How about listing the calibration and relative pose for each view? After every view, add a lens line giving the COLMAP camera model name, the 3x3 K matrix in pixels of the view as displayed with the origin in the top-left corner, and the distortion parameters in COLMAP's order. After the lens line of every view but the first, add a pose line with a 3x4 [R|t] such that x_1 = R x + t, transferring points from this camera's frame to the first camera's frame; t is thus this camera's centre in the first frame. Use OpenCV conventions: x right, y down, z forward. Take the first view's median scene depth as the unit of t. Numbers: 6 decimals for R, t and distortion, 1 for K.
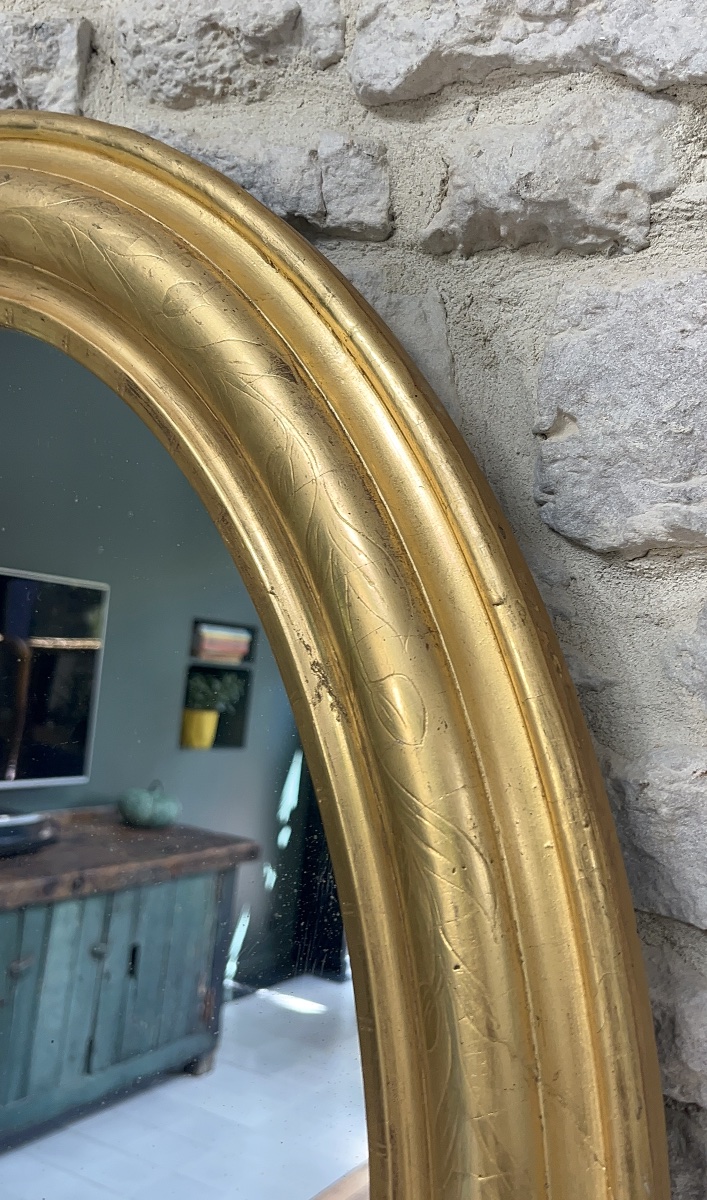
lens RADIAL K [[1089.8, 0, 360.8], [0, 1089.8, 574.8], [0, 0, 1]] dist [0.010848, 0.000000]
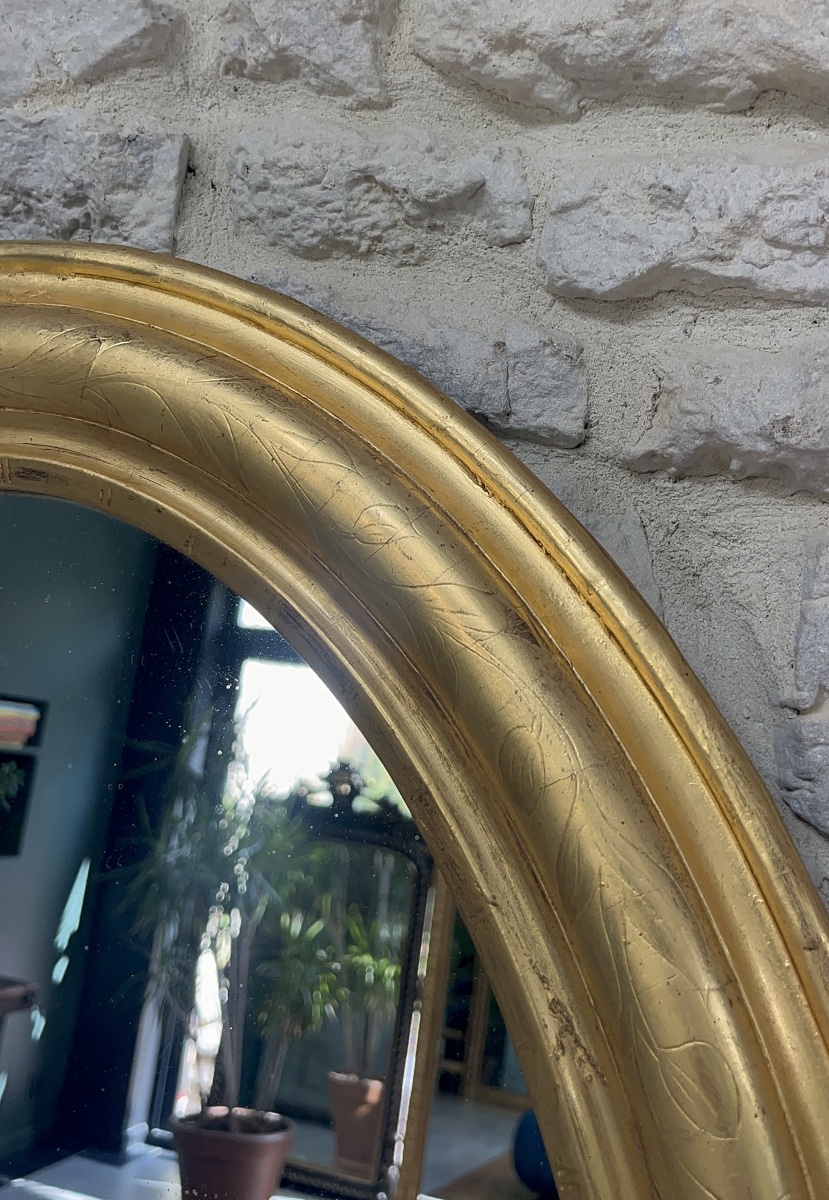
lens RADIAL K [[1257.2, 0, 414.5], [0, 1257.2, 463.2], [0, 0, 1]] dist [0.028545, 0.000000]
pose [[0.978357, 0.066006, 0.196114, -0.327581], [-0.039456, 0.989877, -0.136331, -0.167208], [-0.203128, 0.125643, 0.971058, 0.057195]]
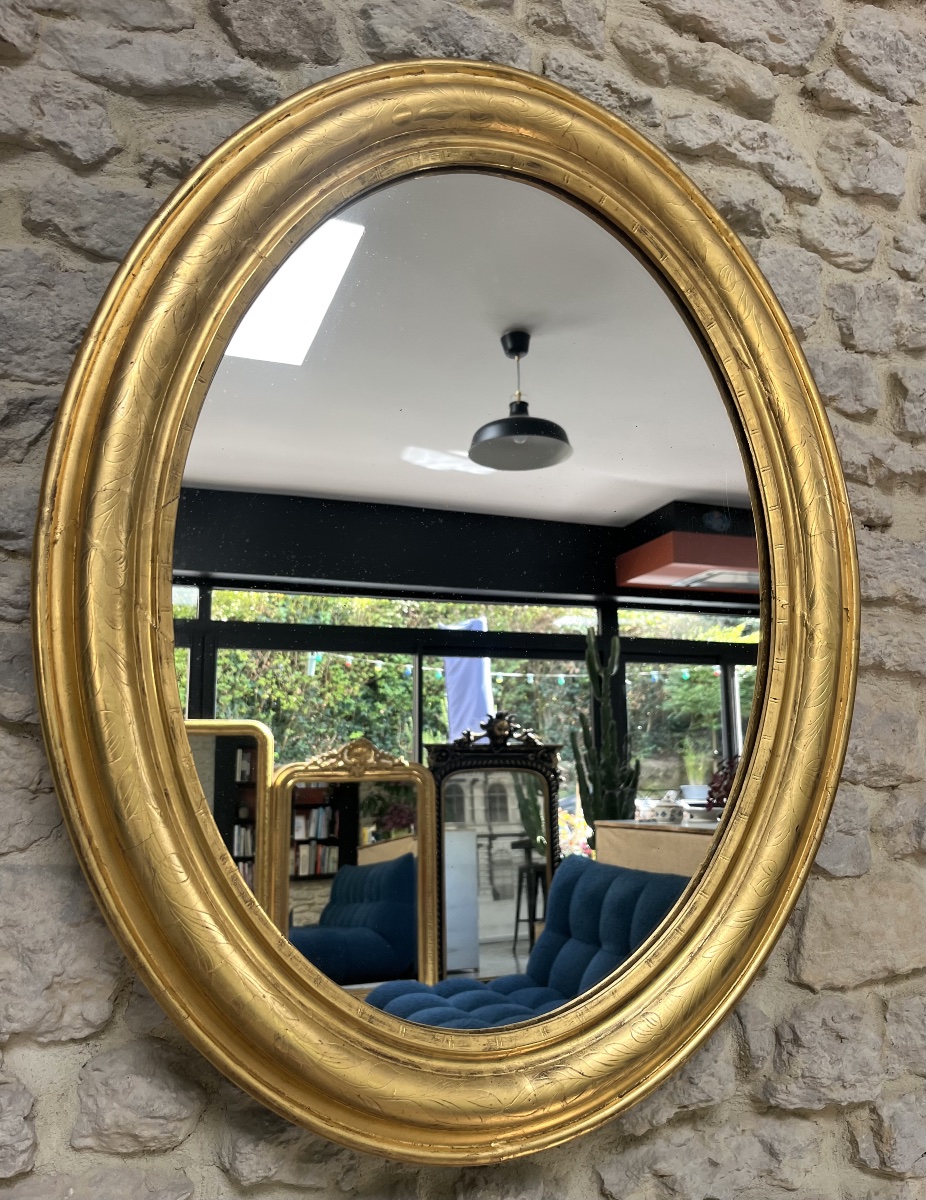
lens RADIAL K [[966.3, 0, 477.3], [0, 966.3, 624.5], [0, 0, 1]] dist [0.061482, -0.090408]
pose [[0.639030, 0.017740, 0.768977, -2.145027], [0.016545, 0.999186, -0.036800, 0.789860], [-0.769004, 0.036239, 0.638216, -0.038733]]
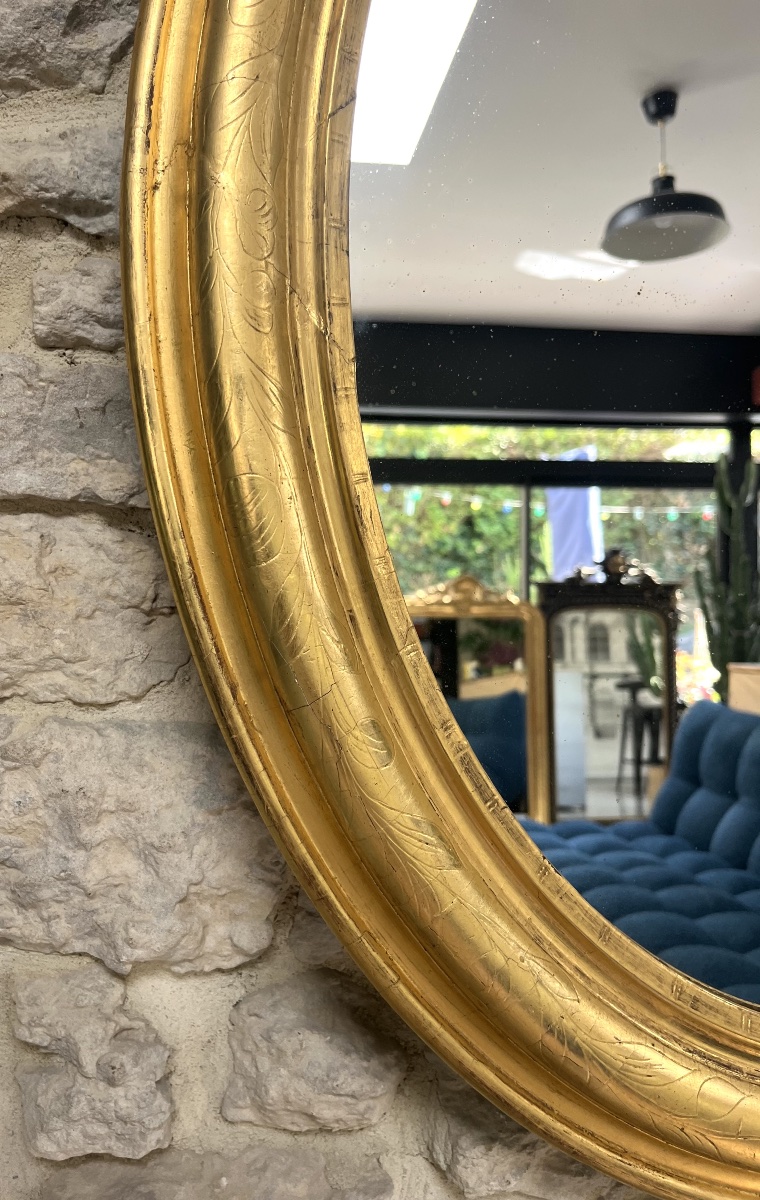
lens RADIAL K [[932.4, 0, 320.9], [0, 932.4, 595.2], [0, 0, 1]] dist [0.023729, -0.040485]
pose [[0.811138, -0.080916, 0.579230, -1.752784], [0.033832, 0.995216, 0.091650, 0.903314], [-0.583875, -0.054745, 0.809996, 0.730397]]
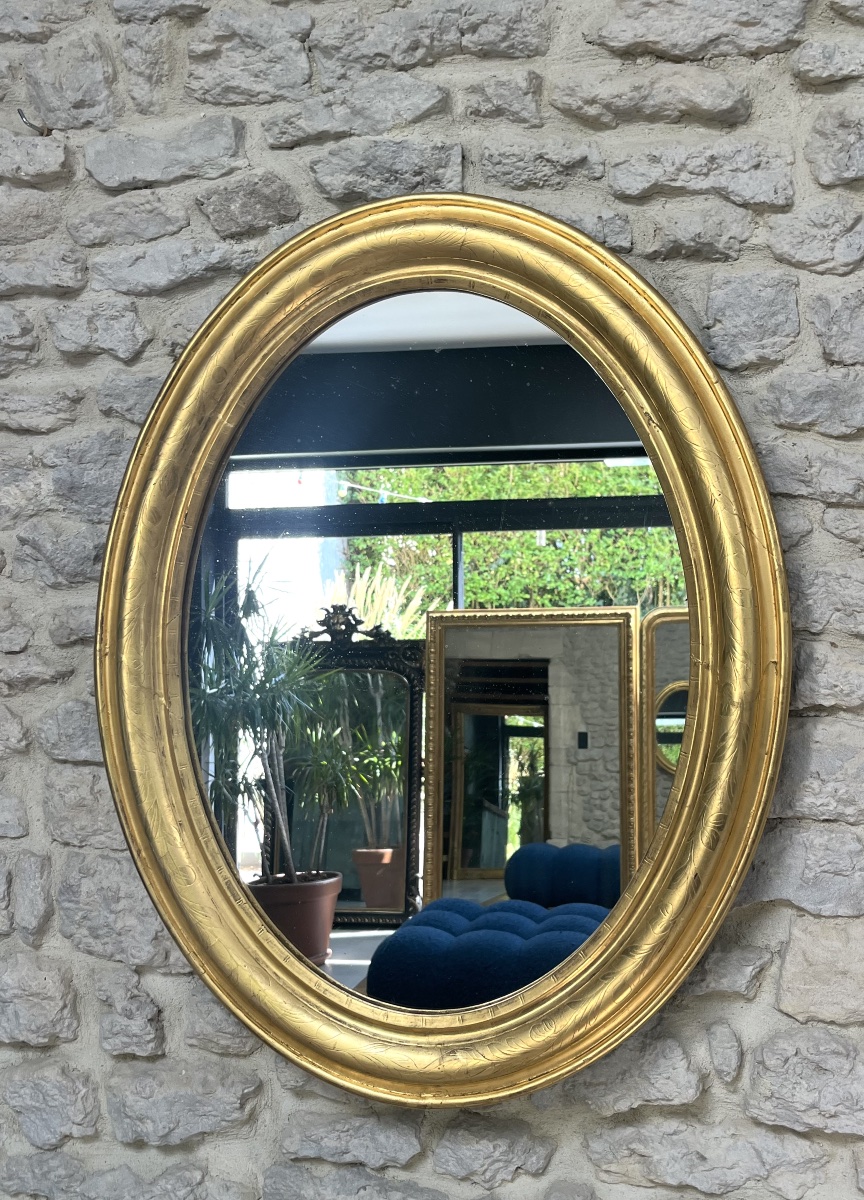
lens RADIAL K [[1206.1, 0, 494.0], [0, 1206.1, 615.6], [0, 0, 1]] dist [0.020607, 0.000000]
pose [[0.941584, -0.100093, 0.321560, -1.352937], [0.079839, 0.993937, 0.075602, 0.310375], [-0.327178, -0.045513, 0.943866, -1.689773]]
